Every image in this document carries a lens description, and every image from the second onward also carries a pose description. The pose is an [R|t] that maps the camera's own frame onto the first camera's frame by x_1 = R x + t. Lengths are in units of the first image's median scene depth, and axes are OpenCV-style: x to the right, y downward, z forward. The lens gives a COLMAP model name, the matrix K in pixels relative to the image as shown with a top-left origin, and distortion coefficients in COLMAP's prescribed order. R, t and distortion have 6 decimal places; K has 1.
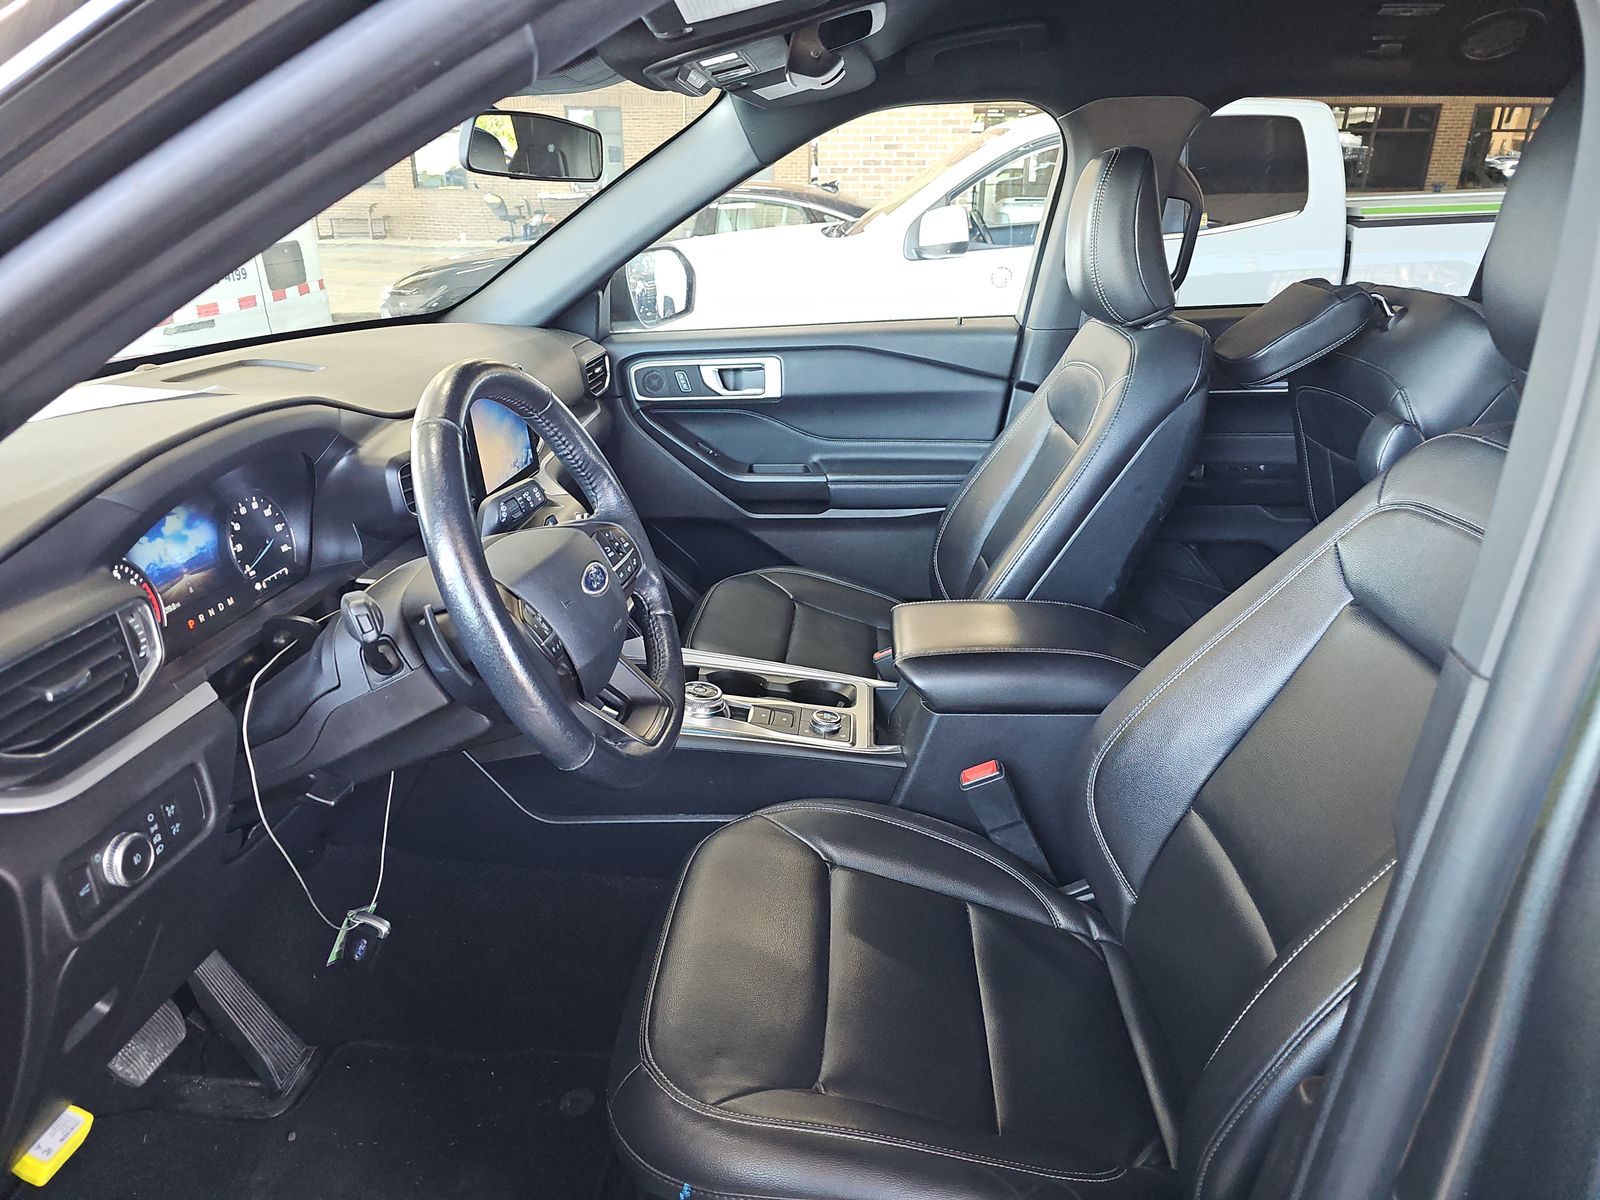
lens RADIAL K [[1064.0, 0, 787.6], [0, 1064.0, 606.3], [0, 0, 1]] dist [0.042705, -0.039809]
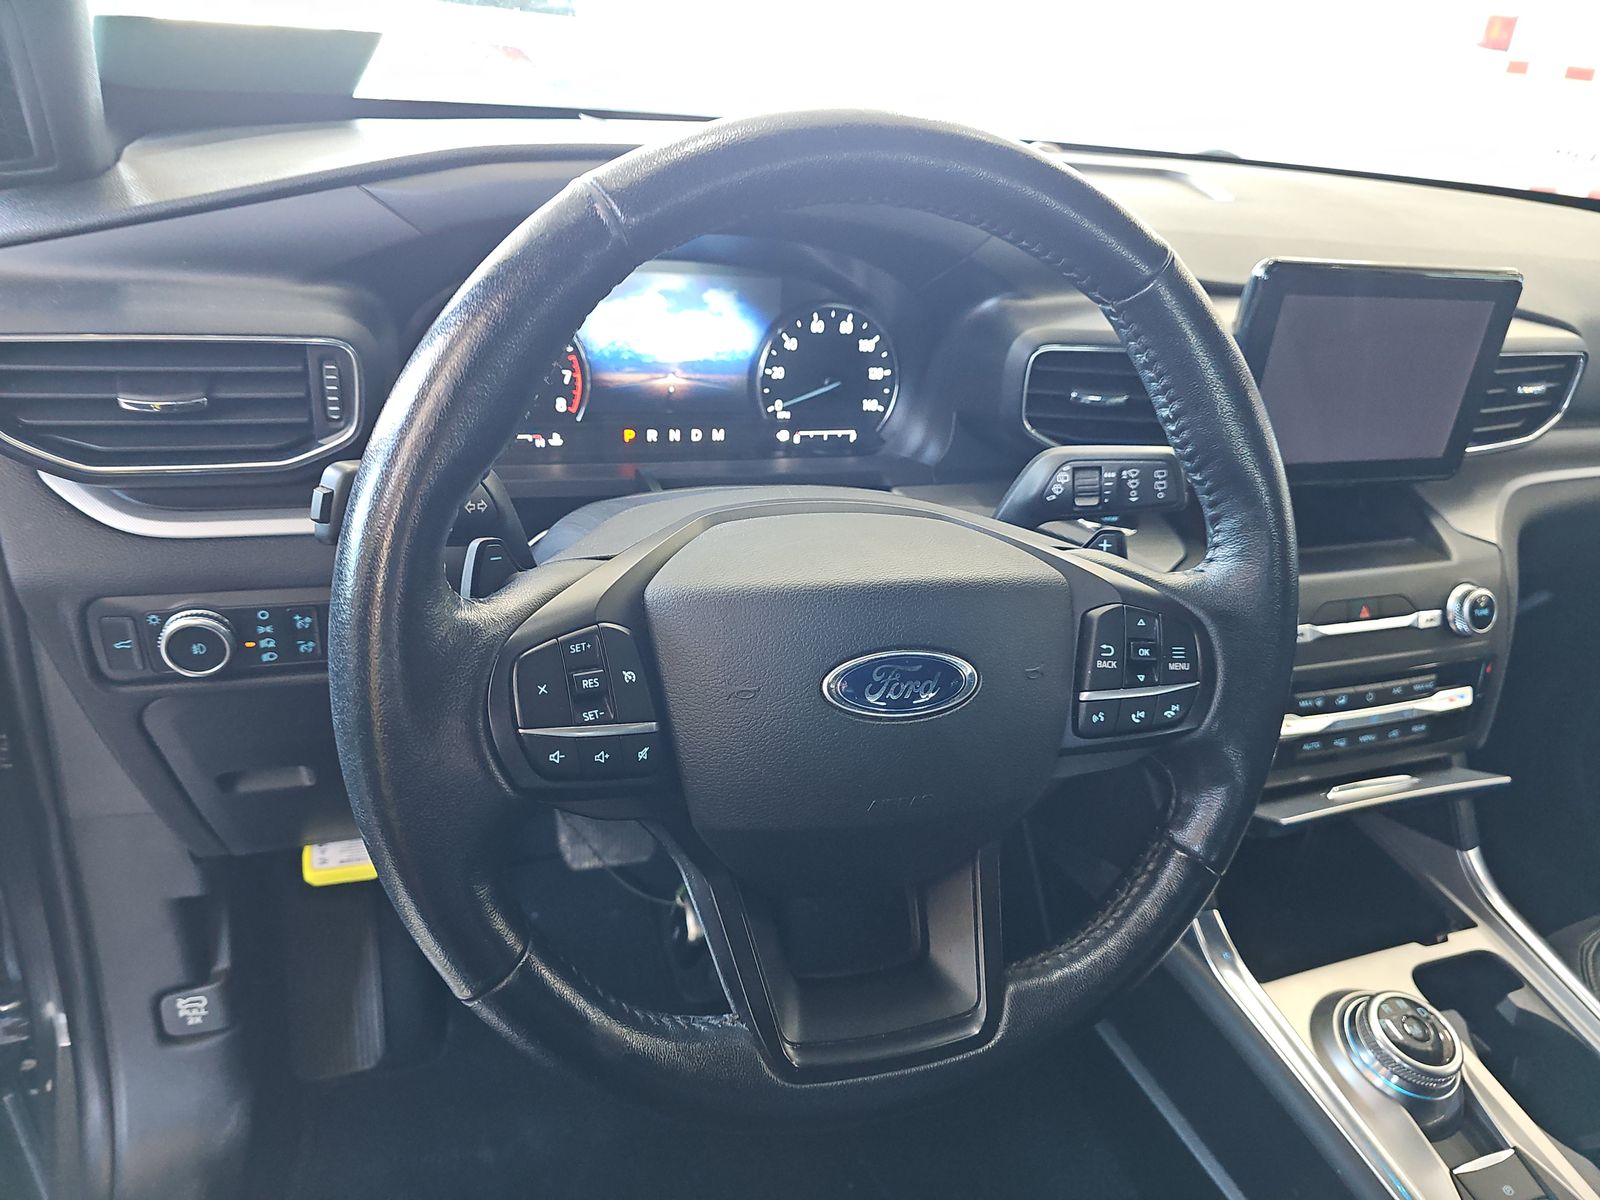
lens RADIAL K [[1064.0, 0, 804.8], [0, 1064.0, 603.8], [0, 0, 1]] dist [0.042705, -0.039809]
pose [[0.412923, 0.492771, -0.765945, 0.049767], [-0.421145, 0.848986, 0.319155, -0.076609], [0.807546, 0.190788, 0.558094, 0.322781]]
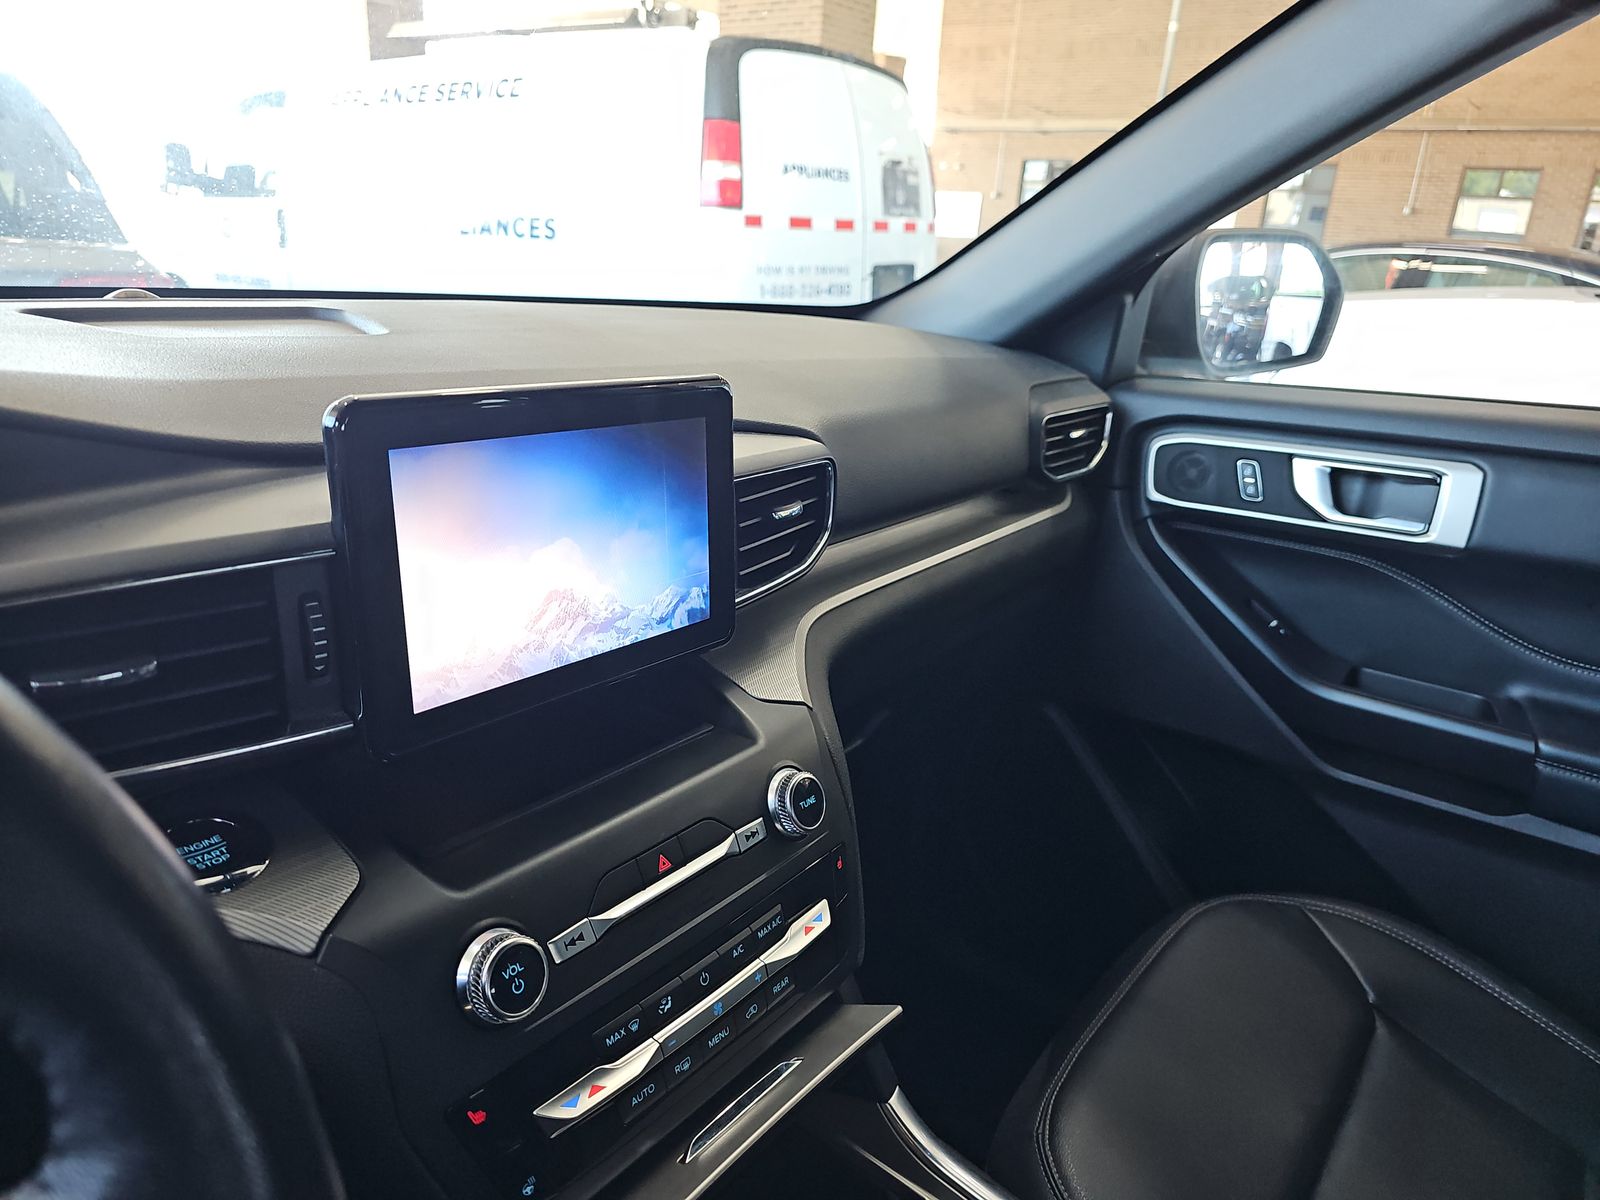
lens RADIAL K [[1064.0, 0, 783.7], [0, 1064.0, 601.4], [0, 0, 1]] dist [0.042705, -0.039809]
pose [[0.827679, 0.230137, -0.511844, -0.007015], [-0.258860, 0.965788, 0.015651, -0.106483], [0.497934, 0.119542, 0.858936, 0.460489]]
